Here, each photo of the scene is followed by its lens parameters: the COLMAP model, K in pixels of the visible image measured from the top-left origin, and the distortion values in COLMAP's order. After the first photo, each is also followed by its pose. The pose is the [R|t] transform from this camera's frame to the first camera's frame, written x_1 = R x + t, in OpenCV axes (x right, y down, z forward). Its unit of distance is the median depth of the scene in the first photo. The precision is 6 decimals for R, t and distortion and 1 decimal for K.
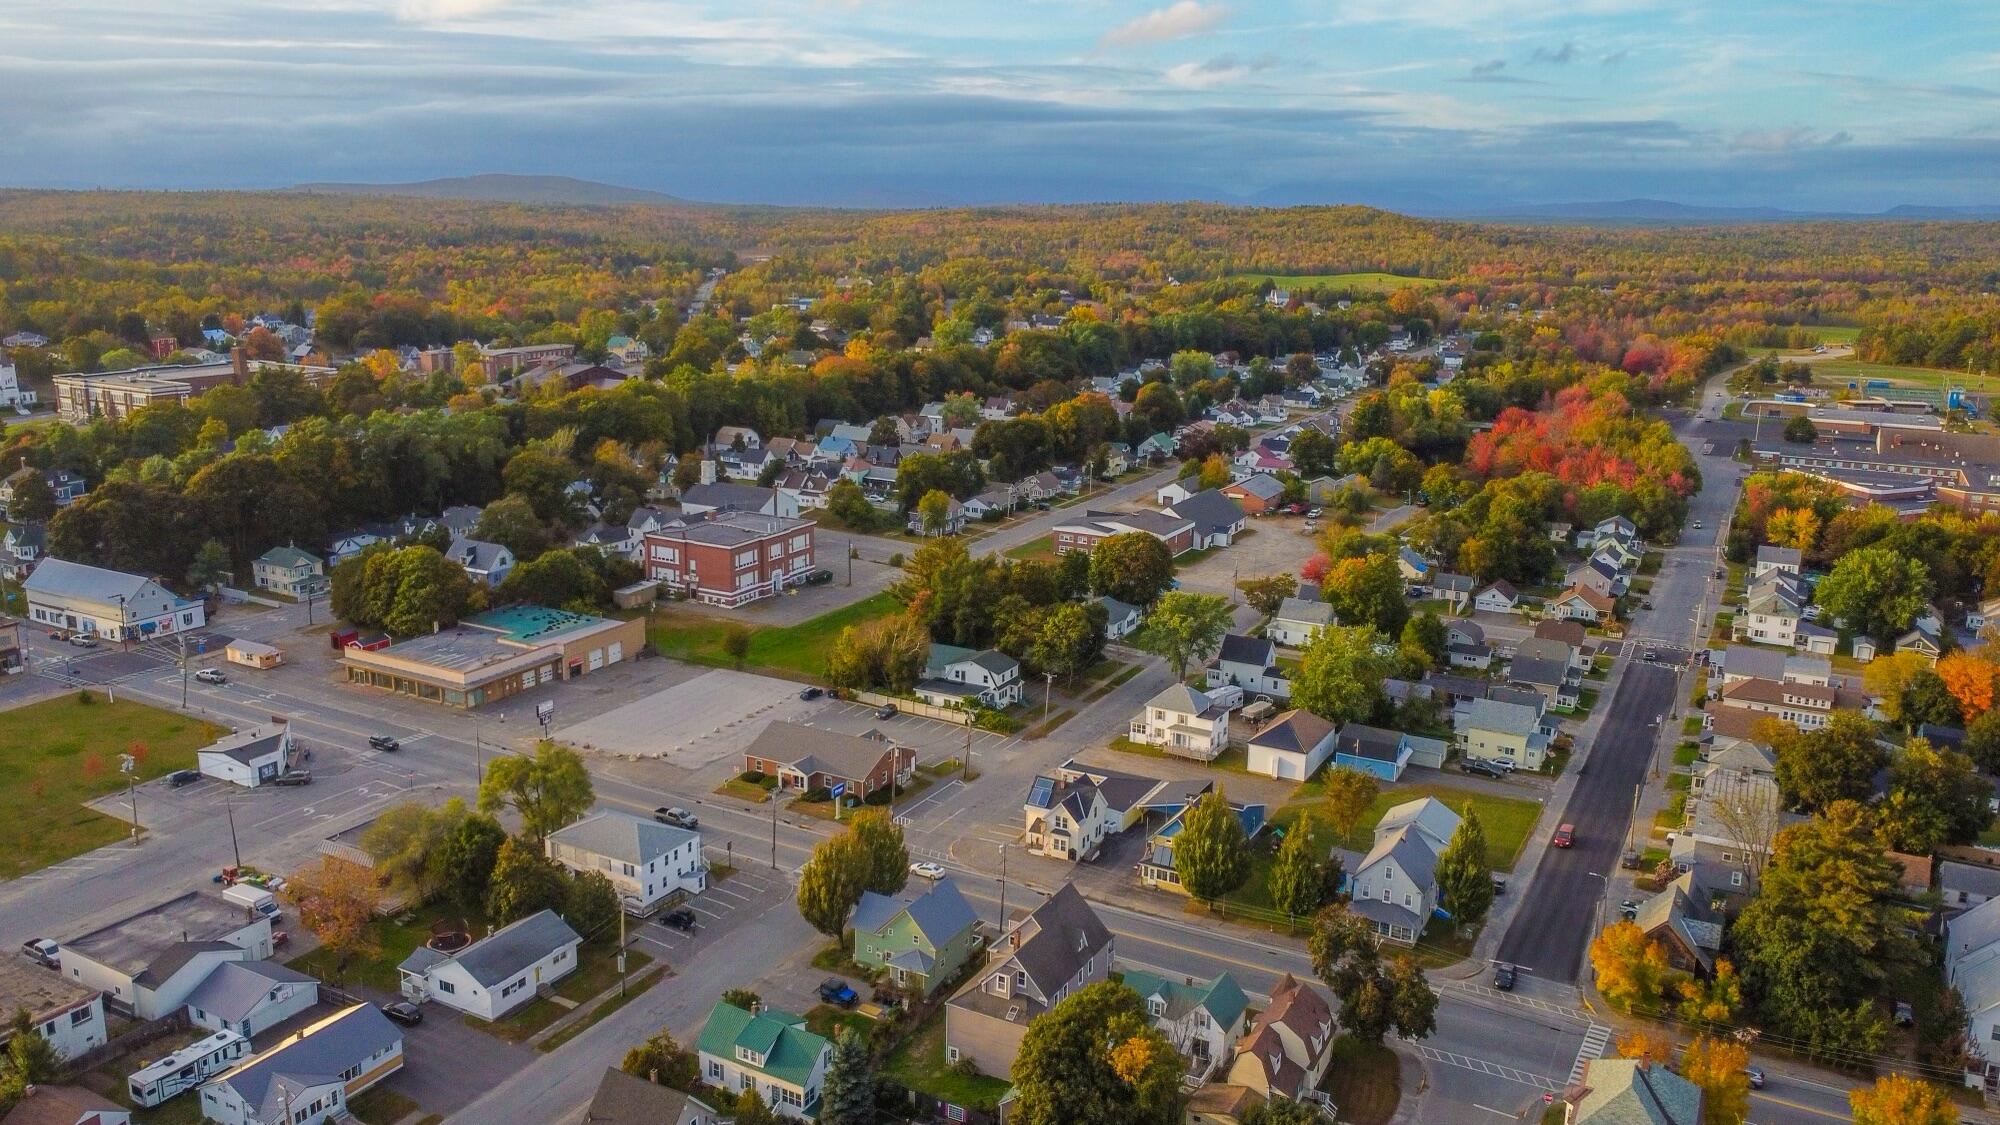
lens RADIAL K [[1496.8, 0, 992.4], [0, 1496.8, 562.2], [0, 0, 1]] dist [-0.000877, -0.003449]
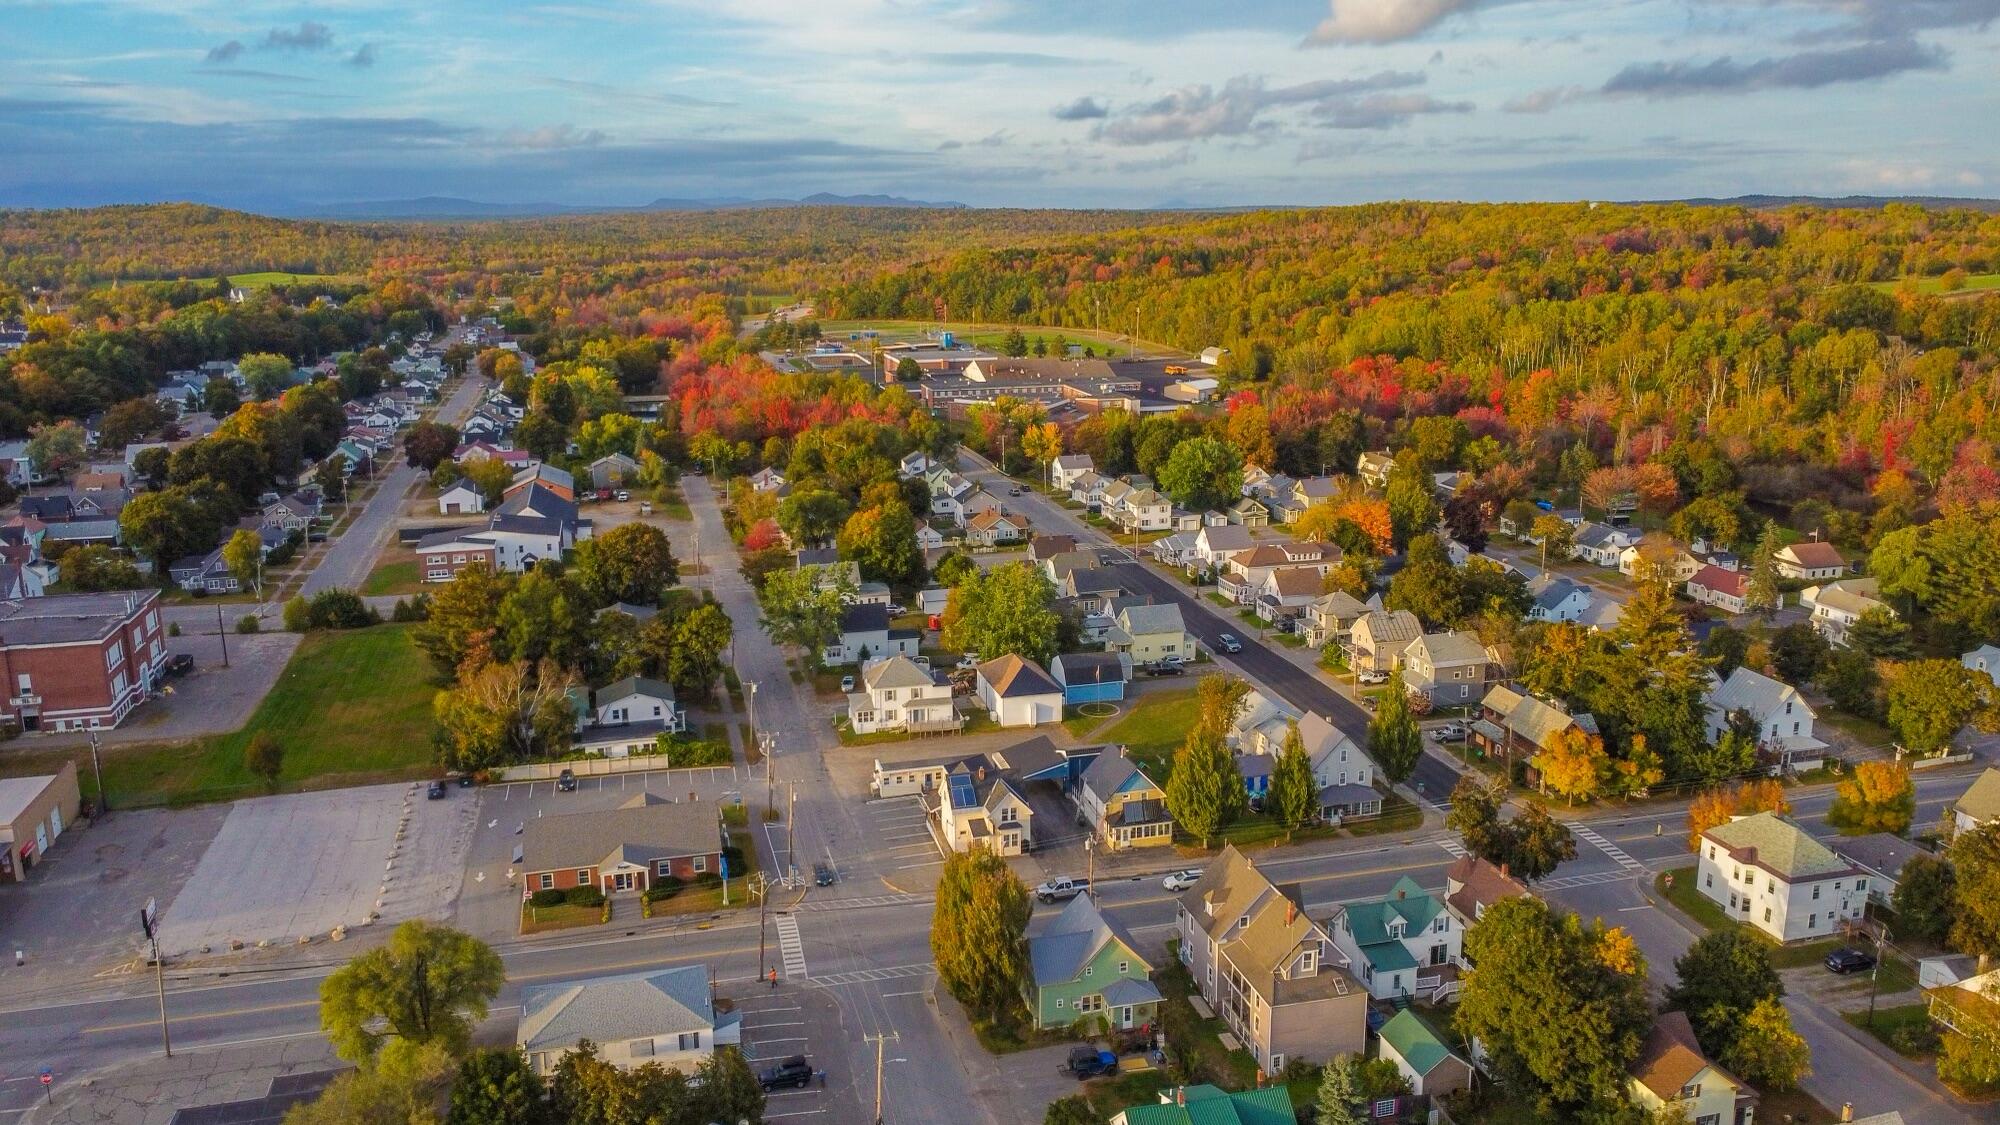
lens RADIAL K [[1496.8, 0, 992.4], [0, 1496.8, 562.2], [0, 0, 1]] dist [-0.000877, -0.003449]
pose [[0.731423, -0.176087, 0.658797, -0.366731], [0.175738, 0.982127, 0.067398, -0.022591], [-0.658891, 0.066479, 0.749295, 0.245616]]
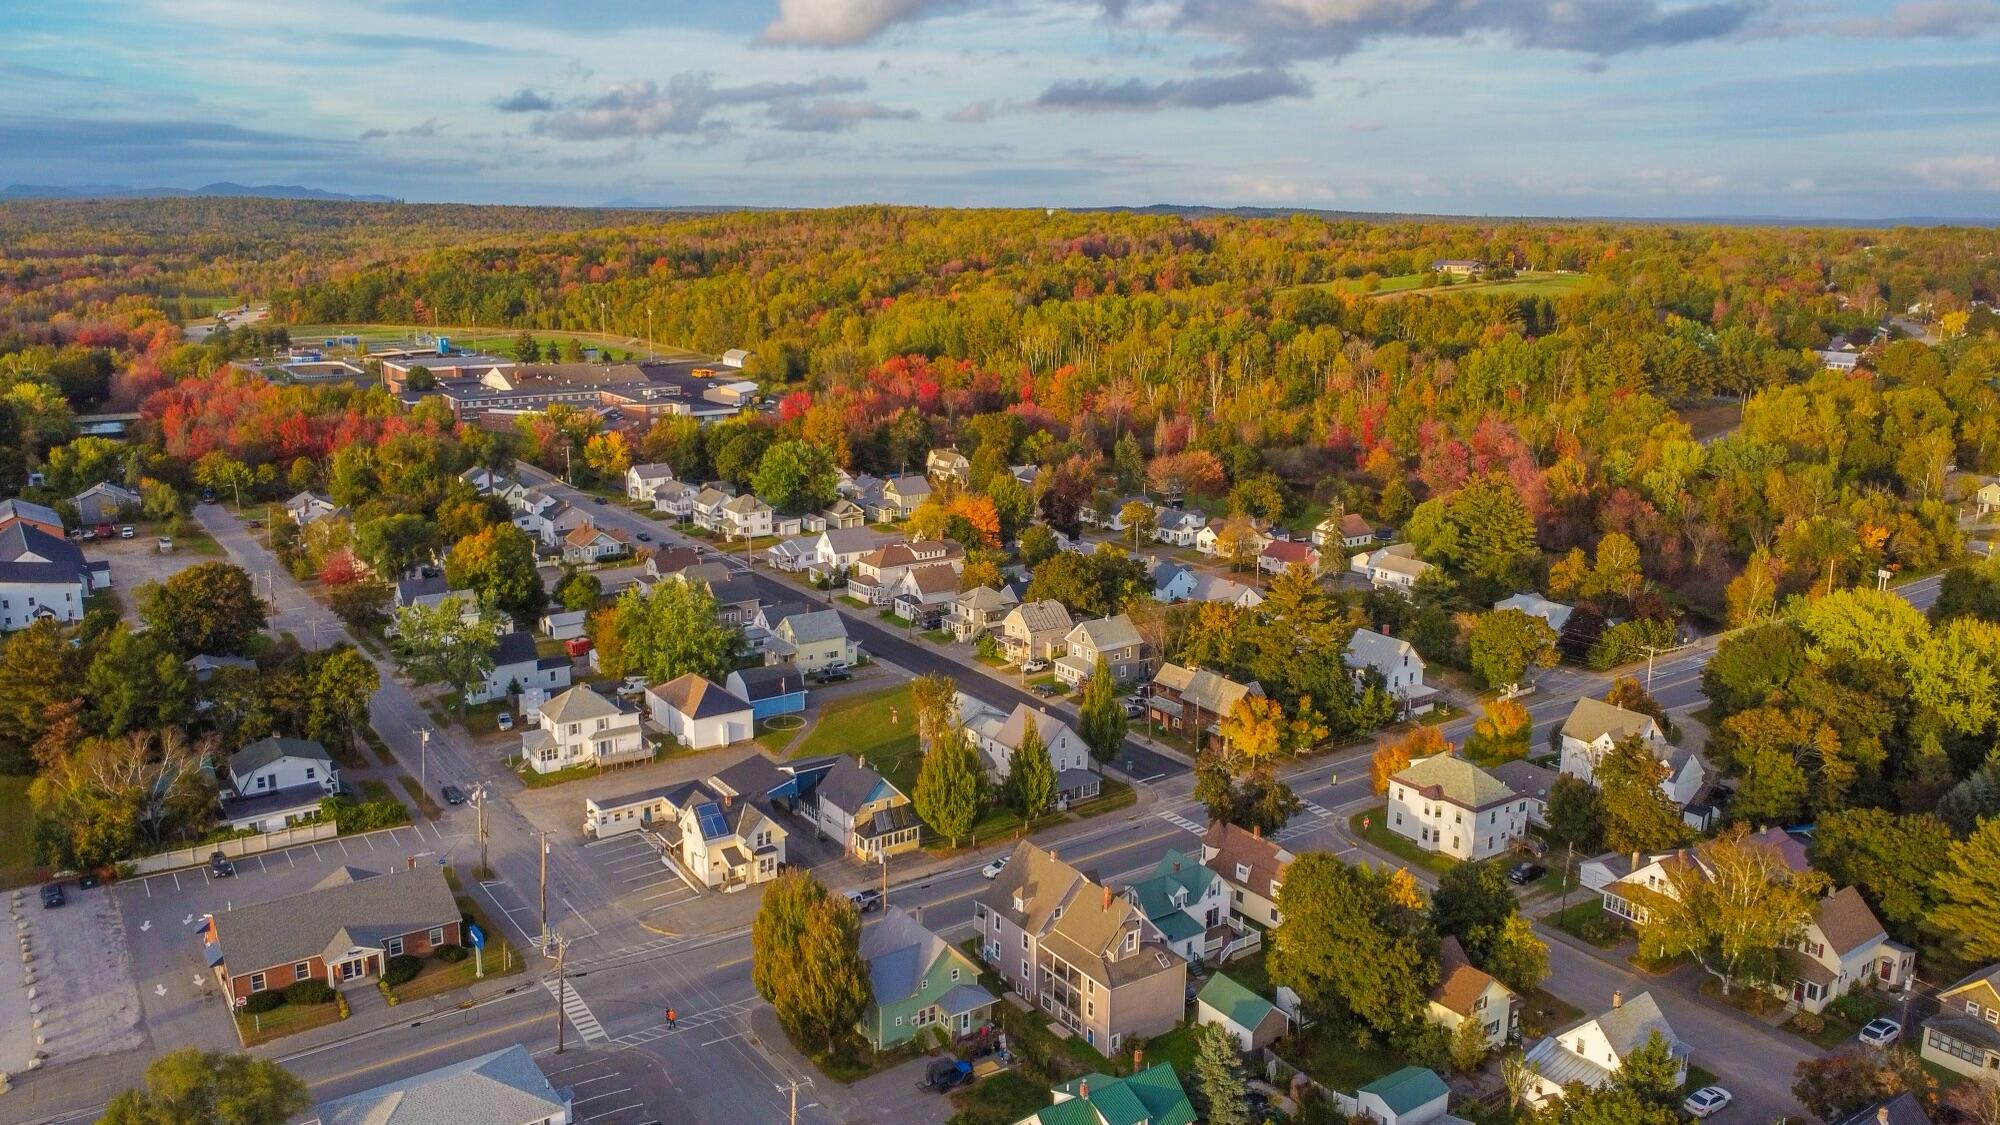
lens RADIAL K [[1496.8, 0, 992.4], [0, 1496.8, 562.2], [0, 0, 1]] dist [-0.000877, -0.003449]
pose [[0.450275, -0.214272, 0.866799, -0.428122], [0.203305, 0.969883, 0.134144, -0.046918], [-0.869437, 0.115823, 0.480276, 0.332434]]
